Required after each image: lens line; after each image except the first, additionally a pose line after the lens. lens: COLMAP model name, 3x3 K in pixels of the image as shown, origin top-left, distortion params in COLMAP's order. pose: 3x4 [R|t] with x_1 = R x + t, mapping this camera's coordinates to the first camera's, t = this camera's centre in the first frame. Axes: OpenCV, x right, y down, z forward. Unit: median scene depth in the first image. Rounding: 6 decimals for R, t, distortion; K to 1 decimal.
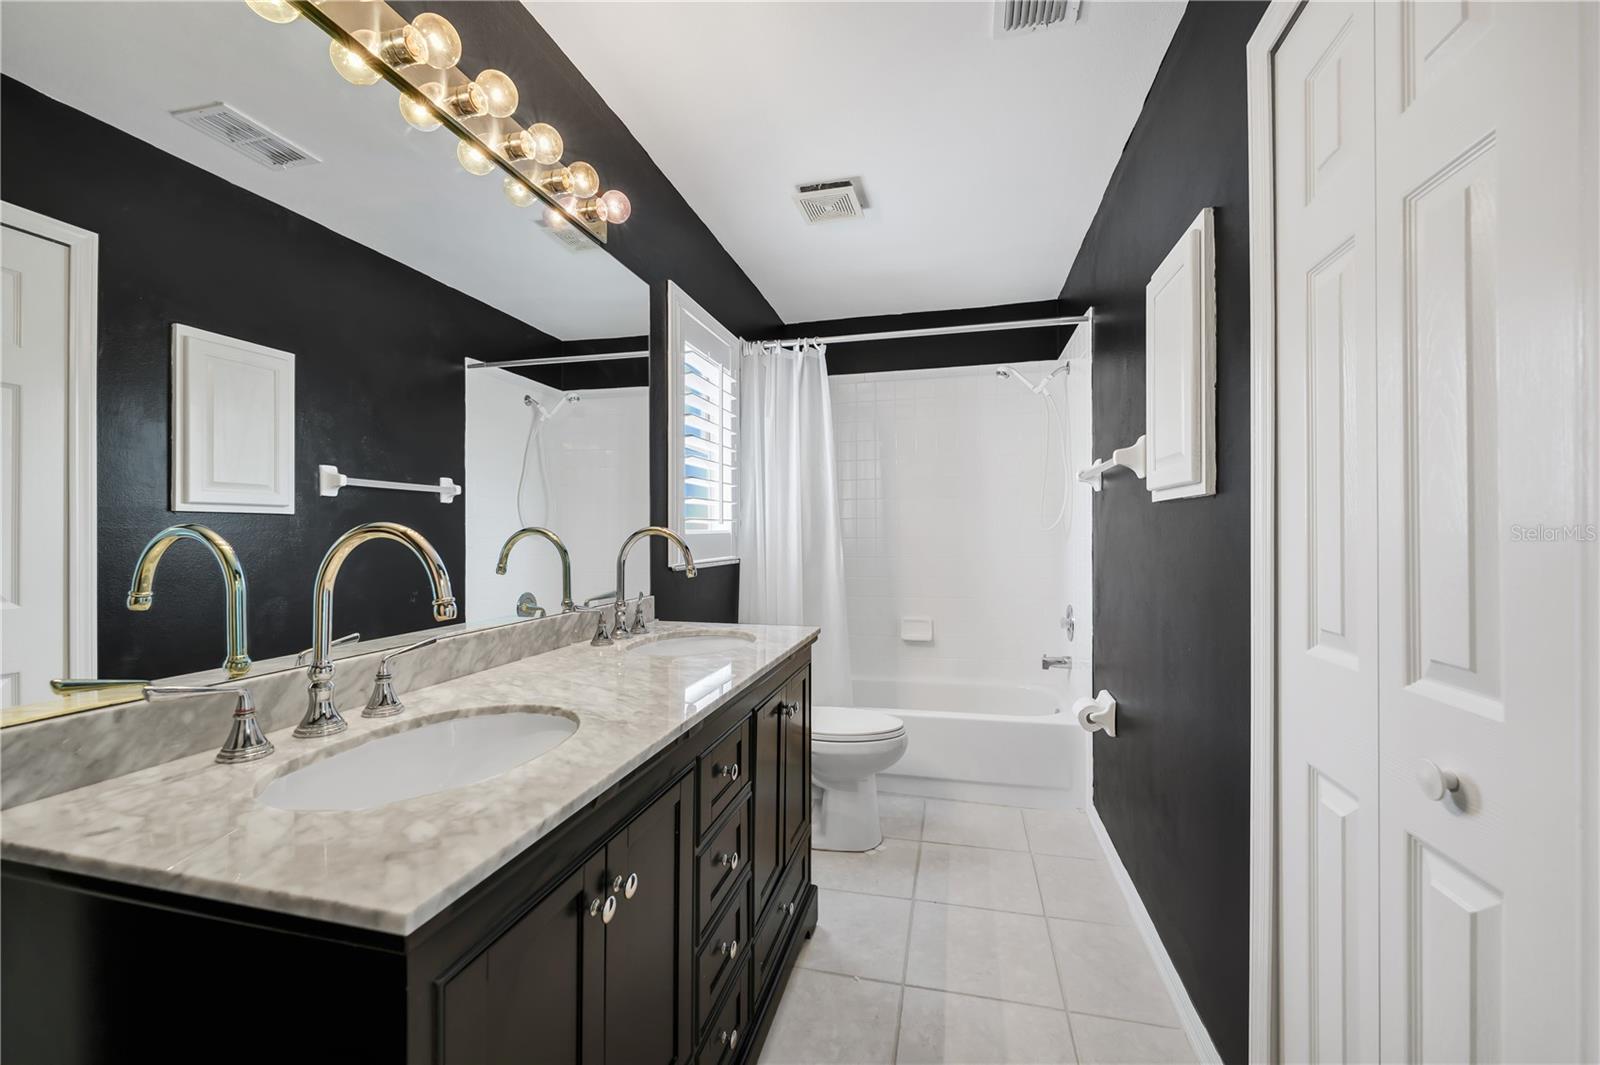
lens RADIAL K [[649.7, 0, 806.5], [0, 649.7, 529.9], [0, 0, 1]] dist [-0.002799, -0.000050]
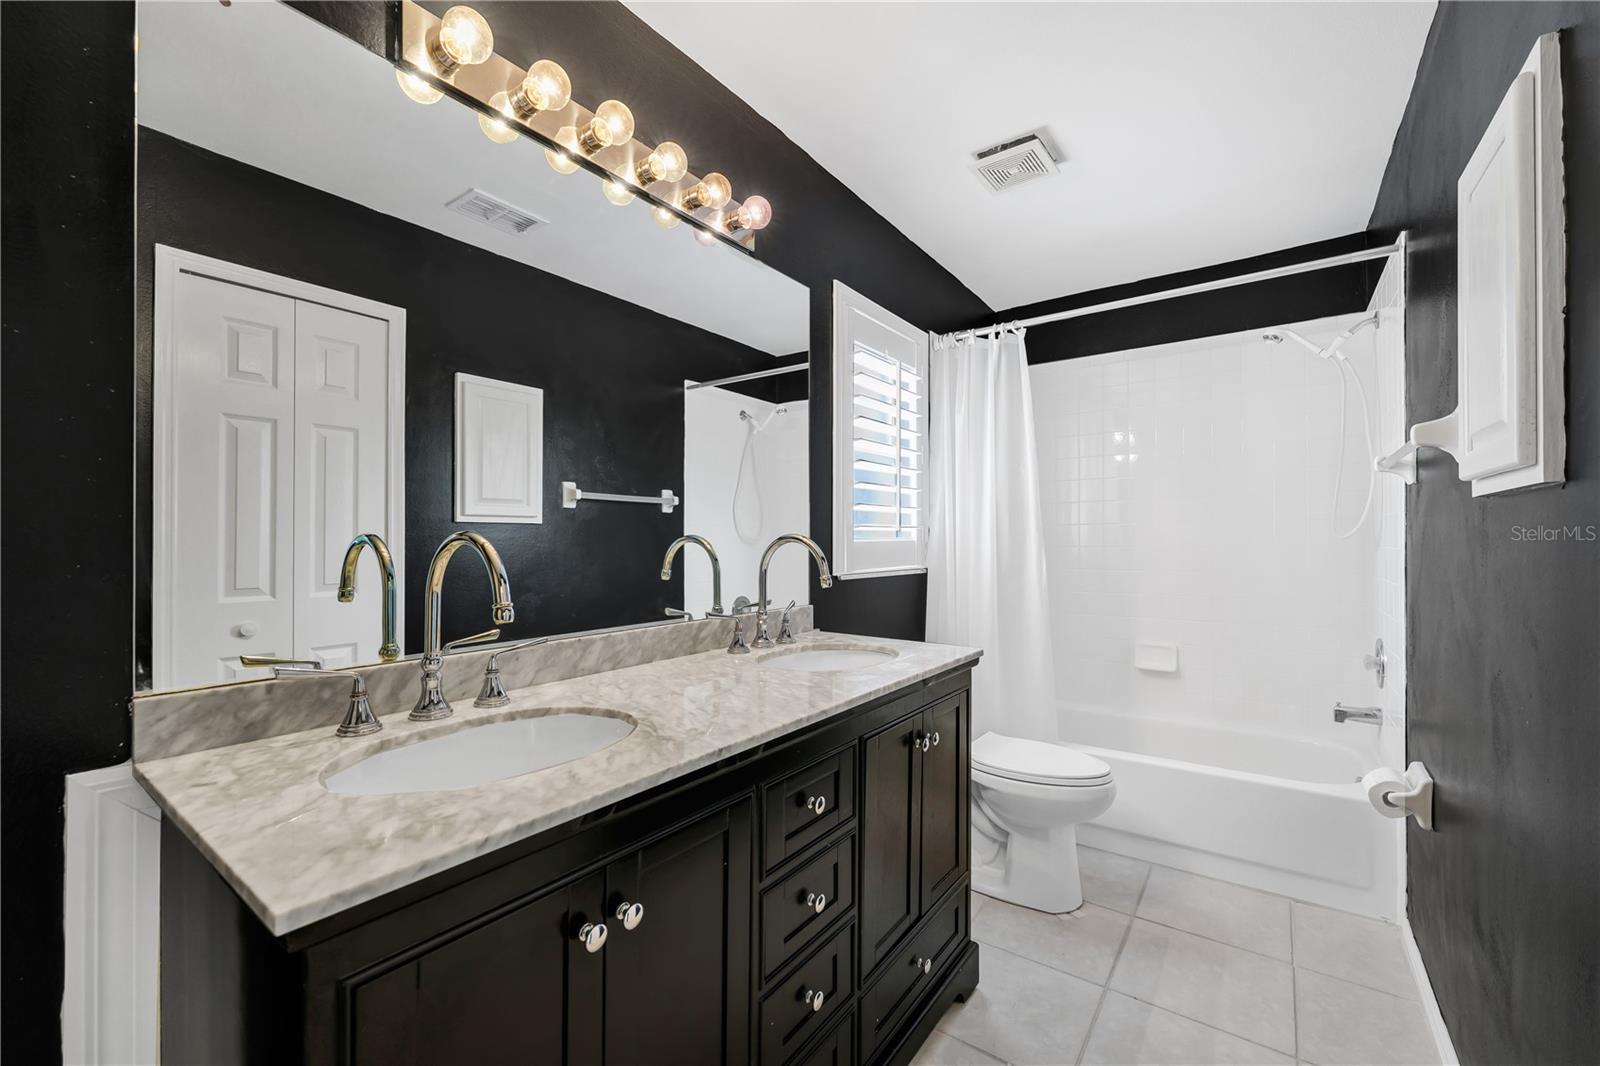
lens RADIAL K [[655.5, 0, 795.9], [0, 655.5, 535.4], [0, 0, 1]] dist [-0.001888, -0.001232]
pose [[0.922423, -0.000273, -0.386182, 0.123085], [-0.000569, 0.999998, -0.002066, -0.001127], [0.386182, 0.002125, 0.922420, 0.082983]]
